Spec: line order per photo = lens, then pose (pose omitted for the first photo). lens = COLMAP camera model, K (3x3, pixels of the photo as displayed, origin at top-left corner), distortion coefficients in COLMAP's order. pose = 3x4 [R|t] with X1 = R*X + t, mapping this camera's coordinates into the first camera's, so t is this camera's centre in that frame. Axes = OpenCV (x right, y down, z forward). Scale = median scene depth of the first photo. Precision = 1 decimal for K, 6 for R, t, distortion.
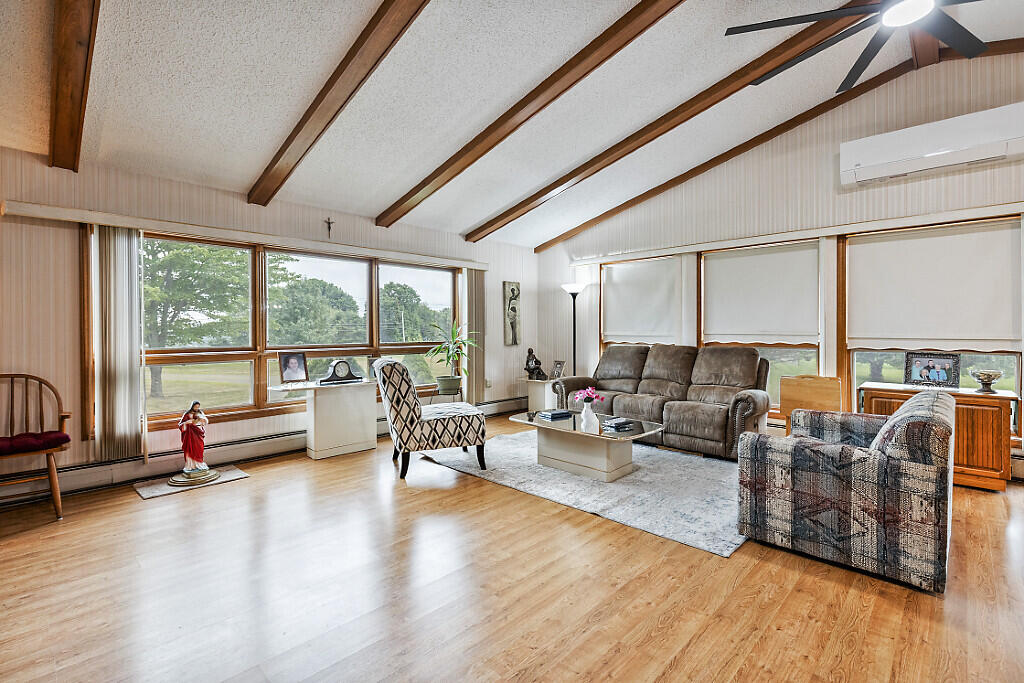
lens RADIAL K [[466.3, 0, 516.2], [0, 466.3, 331.4], [0, 0, 1]] dist [0.002535, 0.000067]
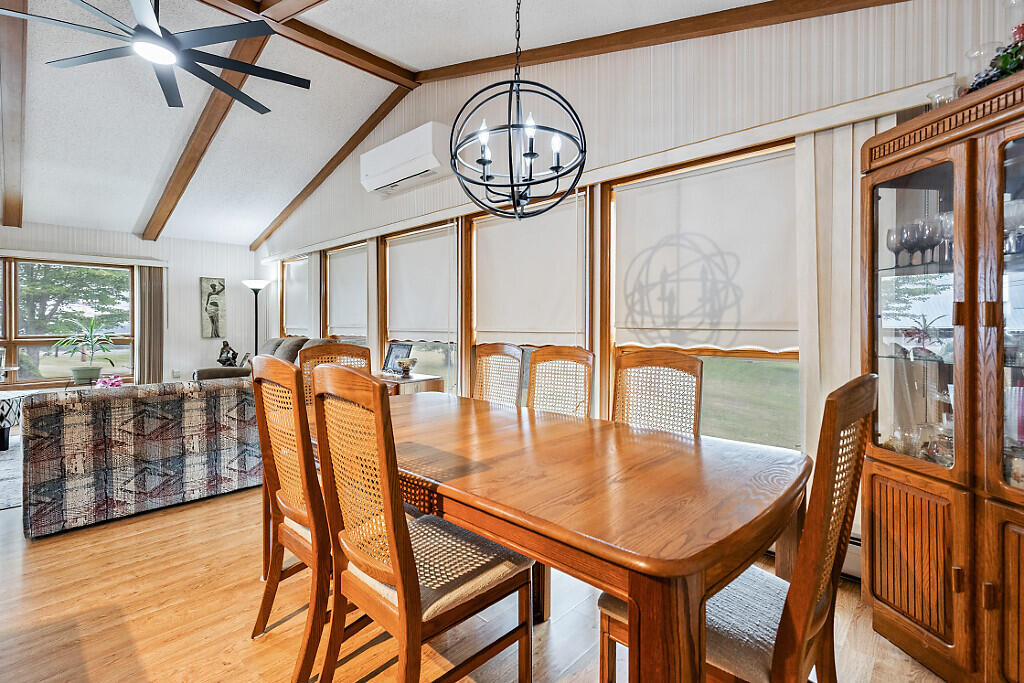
lens RADIAL K [[466.3, 0, 516.2], [0, 466.3, 331.4], [0, 0, 1]] dist [0.002535, 0.000067]
pose [[0.999926, 0.000763, 0.012156, 1.143468], [-0.000914, 0.999922, 0.012453, 0.001865], [-0.012145, -0.012463, 0.999849, -0.120803]]
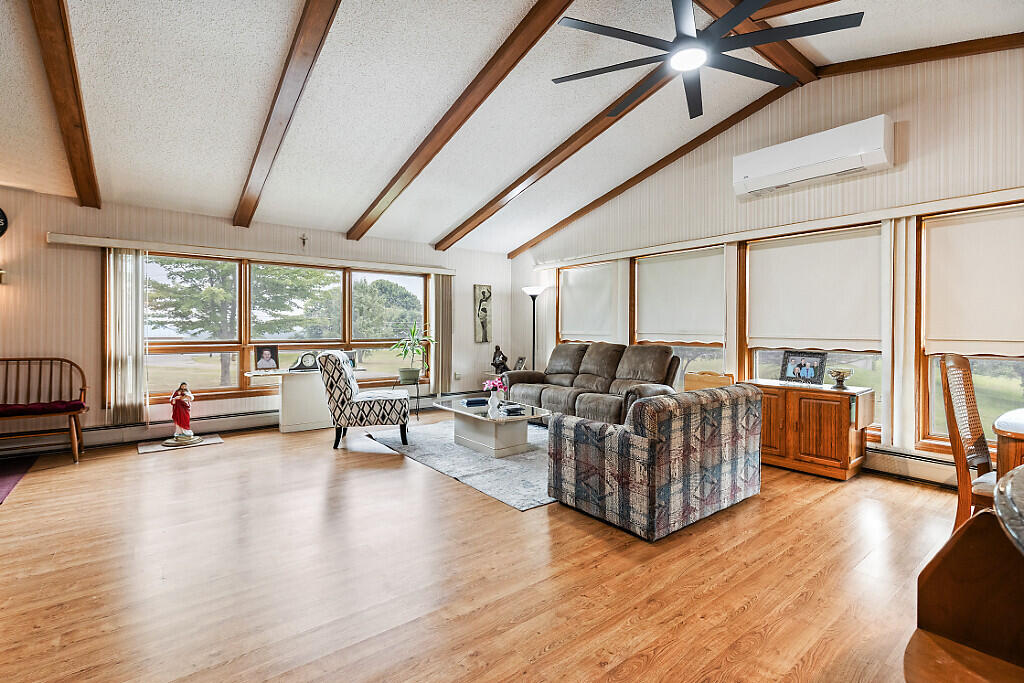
lens RADIAL K [[466.3, 0, 516.2], [0, 466.3, 331.4], [0, 0, 1]] dist [0.002535, 0.000067]
pose [[0.990956, 0.006105, -0.134050, 0.373825], [-0.005878, 0.999981, 0.002092, 0.000851], [0.134060, -0.001285, 0.990972, -0.147834]]
